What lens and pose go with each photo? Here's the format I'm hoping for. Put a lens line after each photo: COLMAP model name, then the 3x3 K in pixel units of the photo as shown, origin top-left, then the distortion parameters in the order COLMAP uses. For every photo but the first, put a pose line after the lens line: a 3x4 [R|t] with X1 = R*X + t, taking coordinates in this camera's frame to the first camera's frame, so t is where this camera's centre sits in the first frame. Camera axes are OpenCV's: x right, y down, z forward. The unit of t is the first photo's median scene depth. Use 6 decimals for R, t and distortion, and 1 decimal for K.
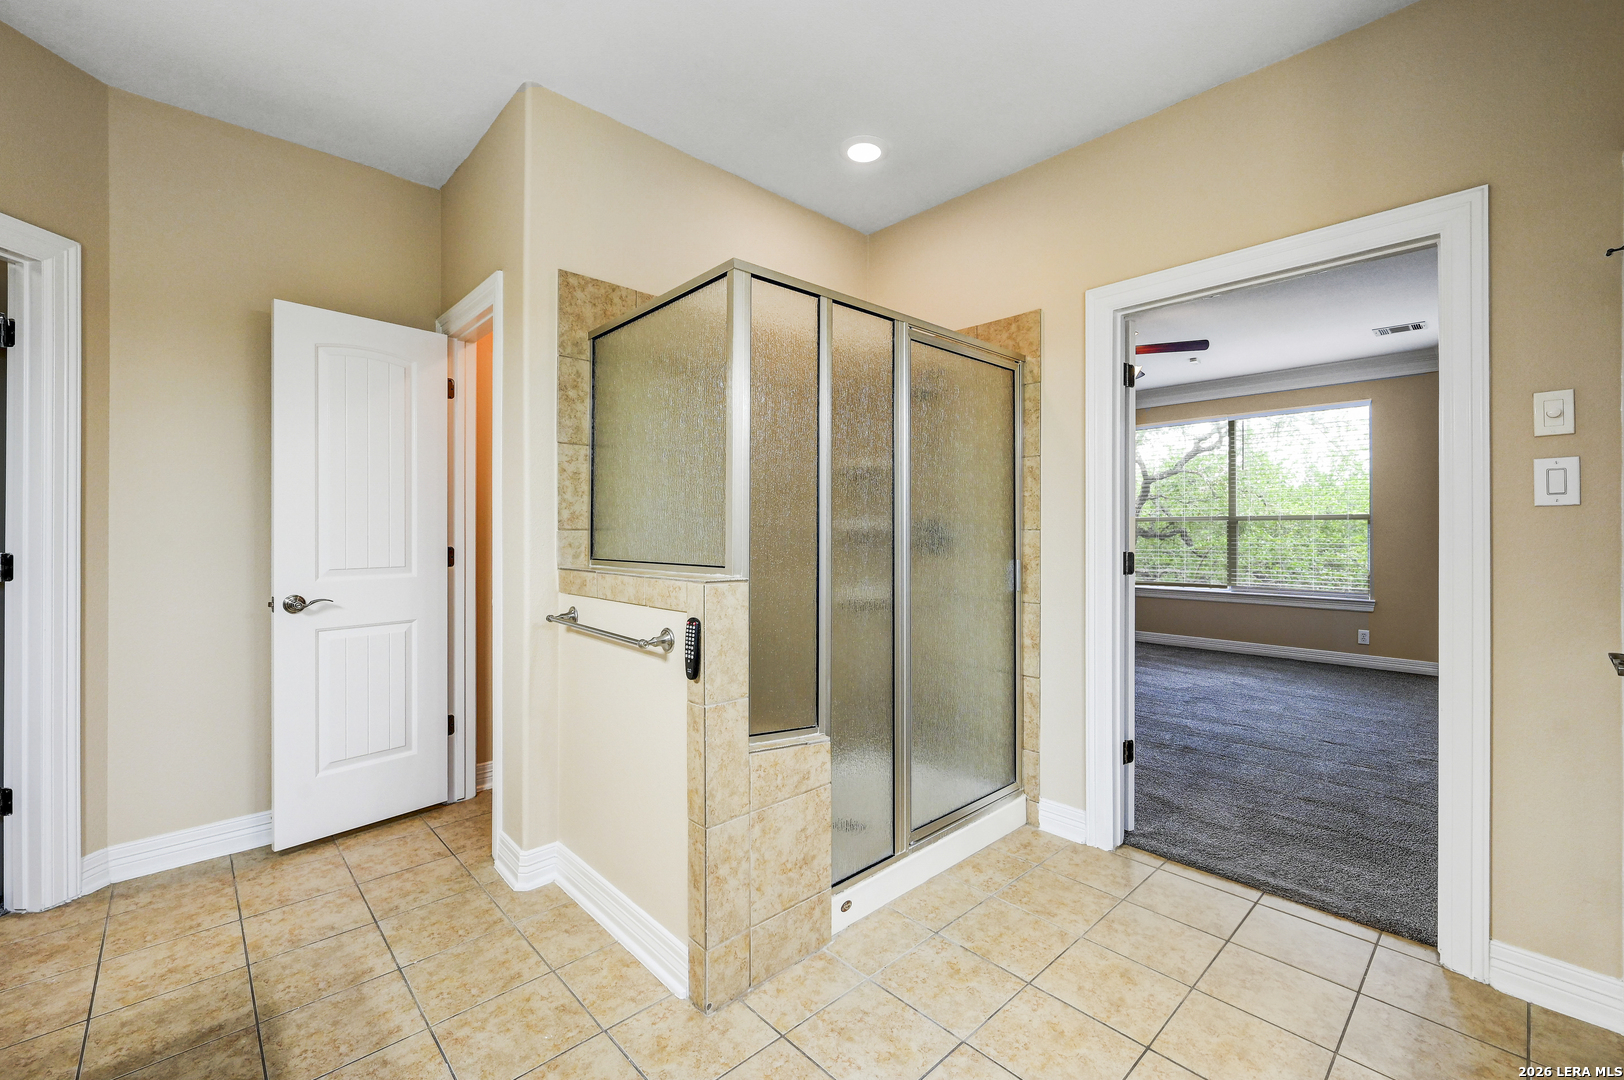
lens RADIAL K [[668.2, 0, 813.5], [0, 668.2, 533.0], [0, 0, 1]] dist [-0.000122, 0.000278]
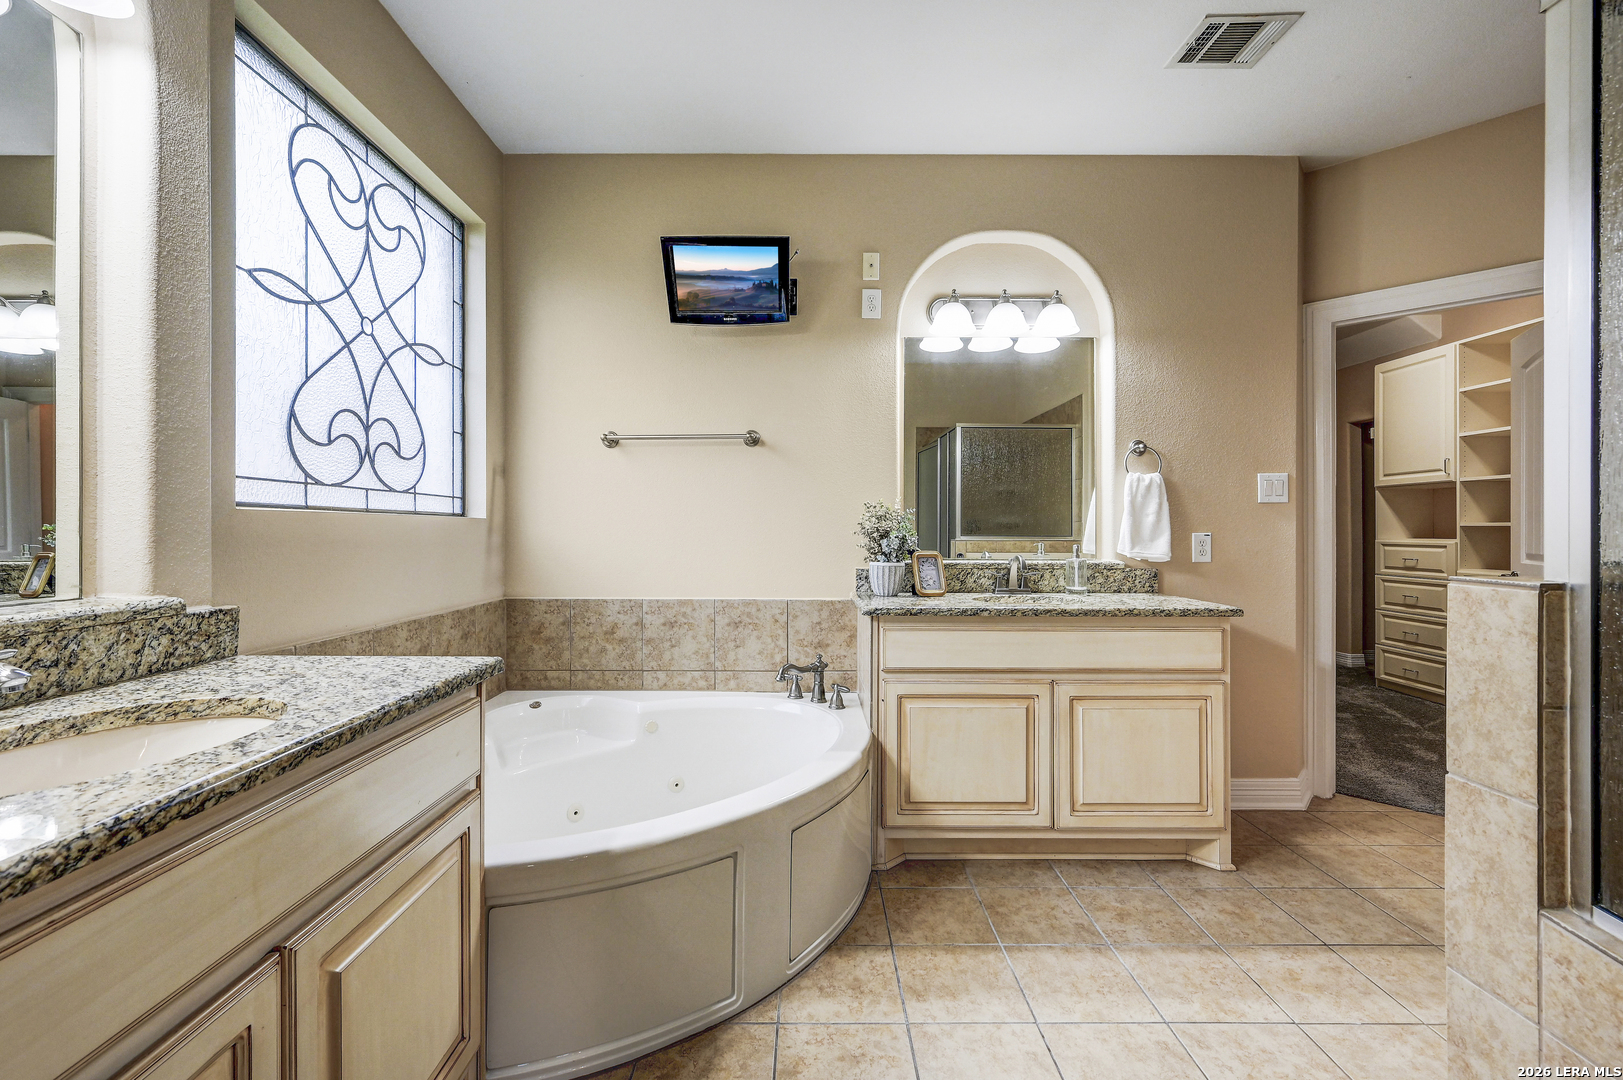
lens RADIAL K [[667.8, 0, 813.0], [0, 667.8, 533.0], [0, 0, 1]] dist [-0.000122, 0.000278]
pose [[-0.681405, -0.000189, -0.731907, 0.699230], [-0.001284, 0.999999, 0.000937, 0.029182], [0.731906, 0.001578, -0.681404, 0.962008]]
